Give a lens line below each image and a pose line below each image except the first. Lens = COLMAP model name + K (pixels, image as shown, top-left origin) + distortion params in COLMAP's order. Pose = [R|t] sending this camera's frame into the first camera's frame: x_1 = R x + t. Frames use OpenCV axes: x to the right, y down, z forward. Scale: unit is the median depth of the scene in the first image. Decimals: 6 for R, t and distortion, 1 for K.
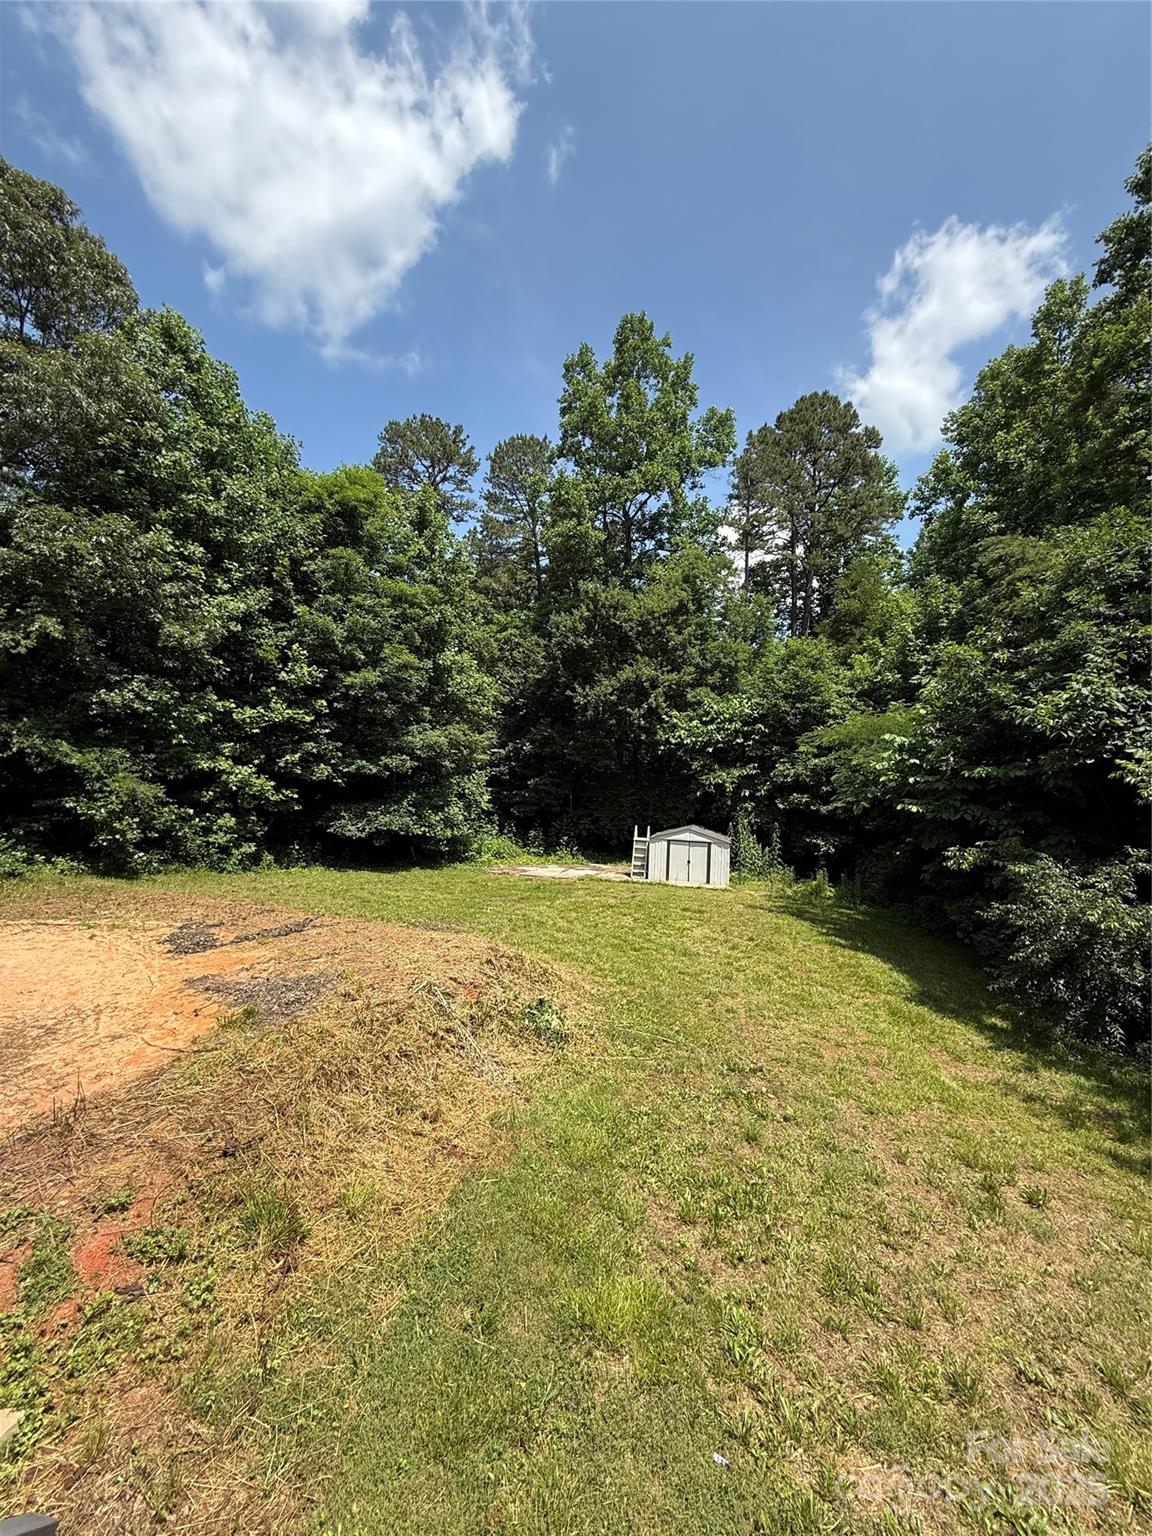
lens RADIAL K [[609.6, 0, 572.1], [0, 609.6, 770.2], [0, 0, 1]] dist [0.001136, 0.000139]
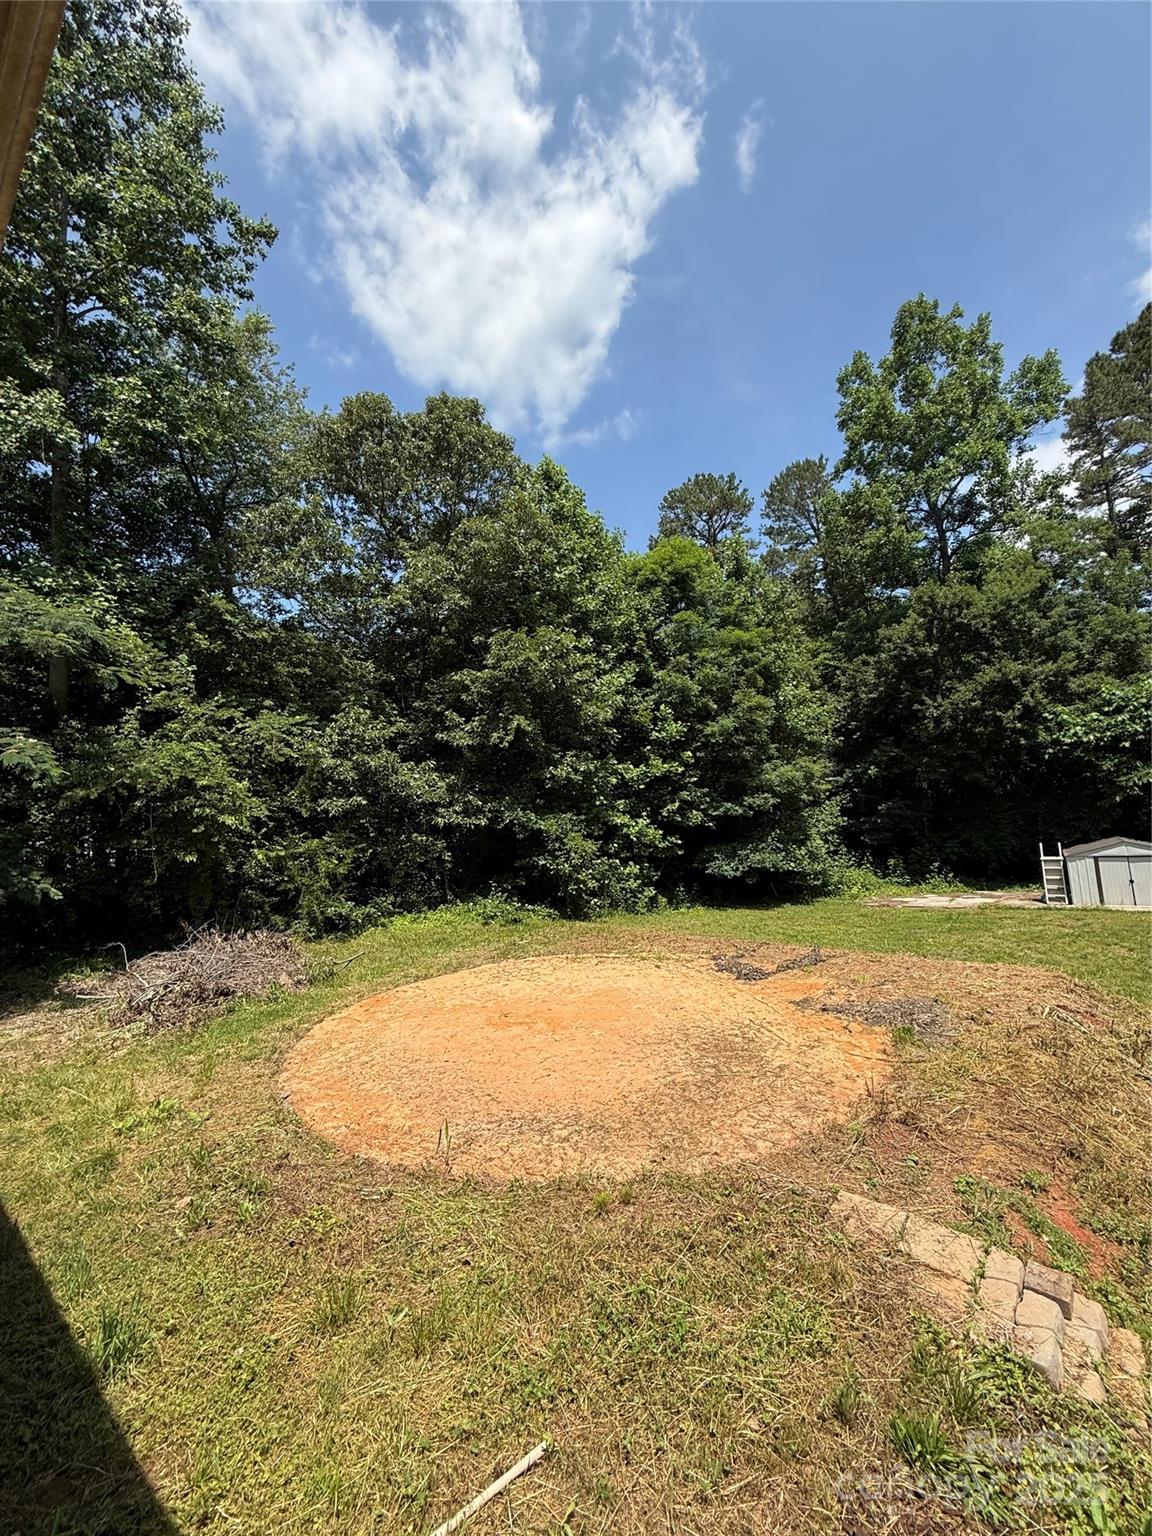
lens RADIAL K [[609.6, 0, 575.3], [0, 609.6, 769.6], [0, 0, 1]] dist [0.001136, 0.000139]
pose [[0.909532, -0.133683, -0.393550, -0.148391], [0.107930, 0.990347, -0.086969, -0.008805], [0.401377, 0.036625, 0.915180, -0.065052]]
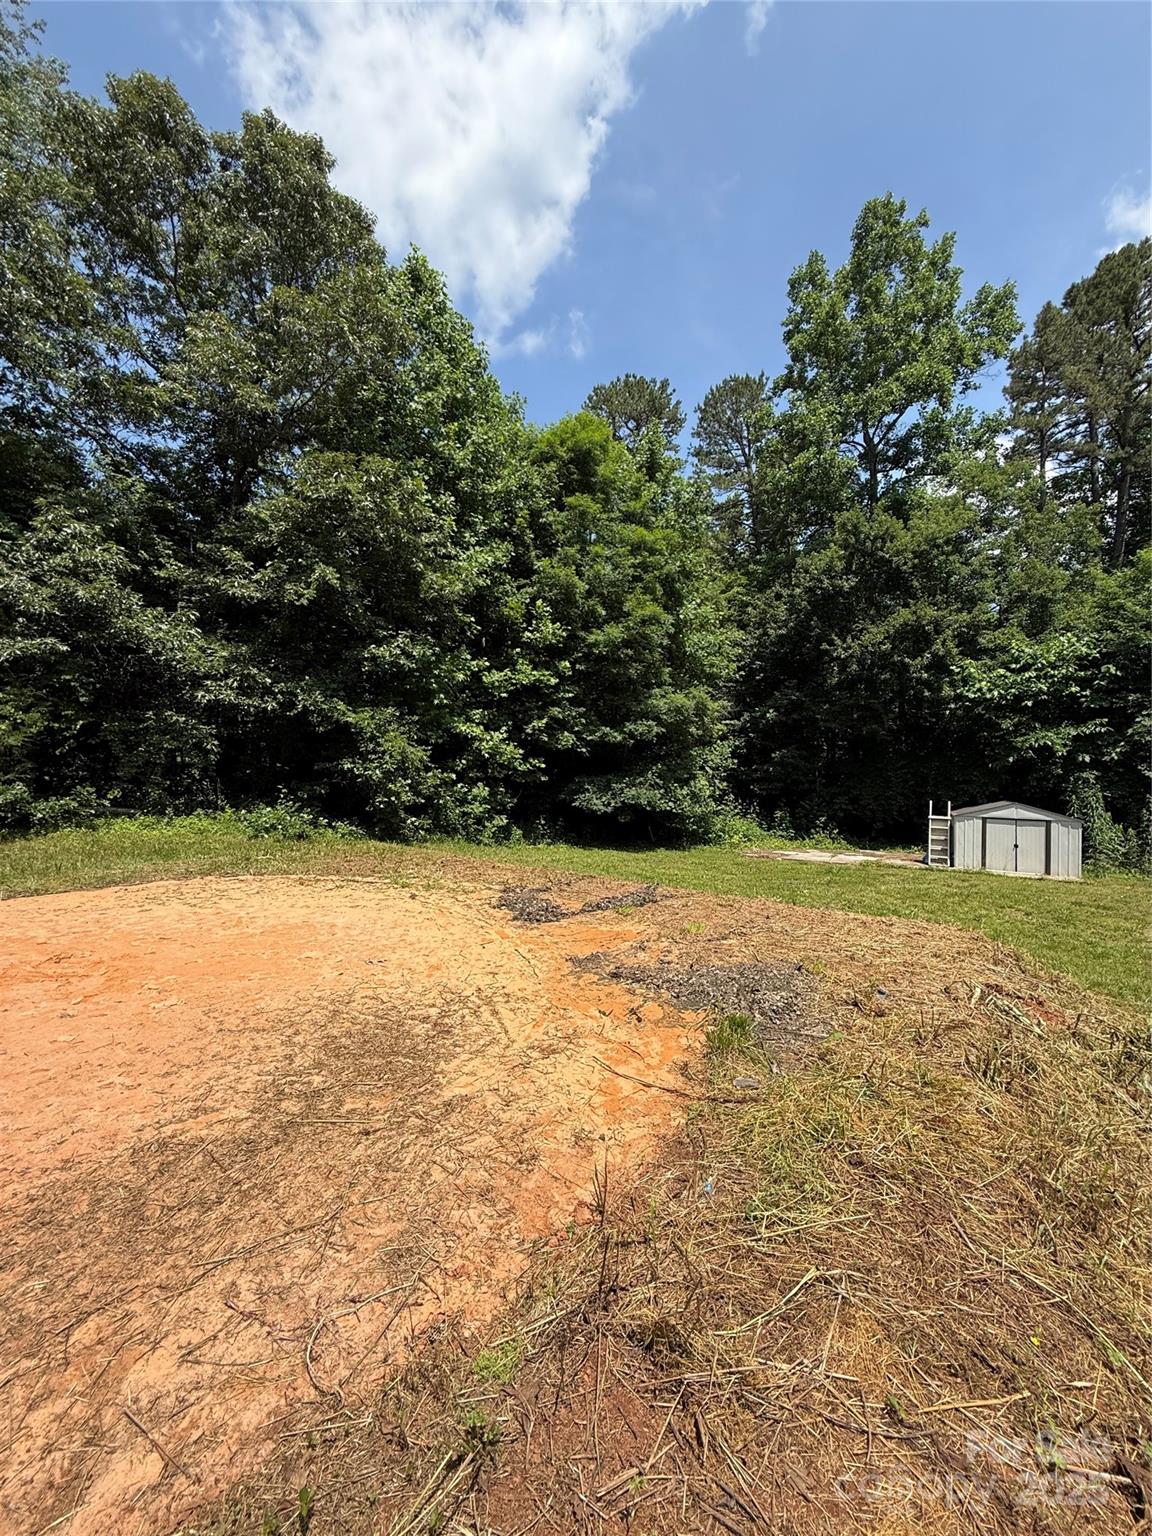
lens RADIAL K [[609.6, 0, 573.2], [0, 609.6, 772.0], [0, 0, 1]] dist [0.001136, 0.000139]
pose [[0.961540, -0.019339, -0.273983, -0.132850], [0.021852, 0.999742, 0.006124, 0.040242], [0.273794, -0.011876, 0.961715, 0.107498]]
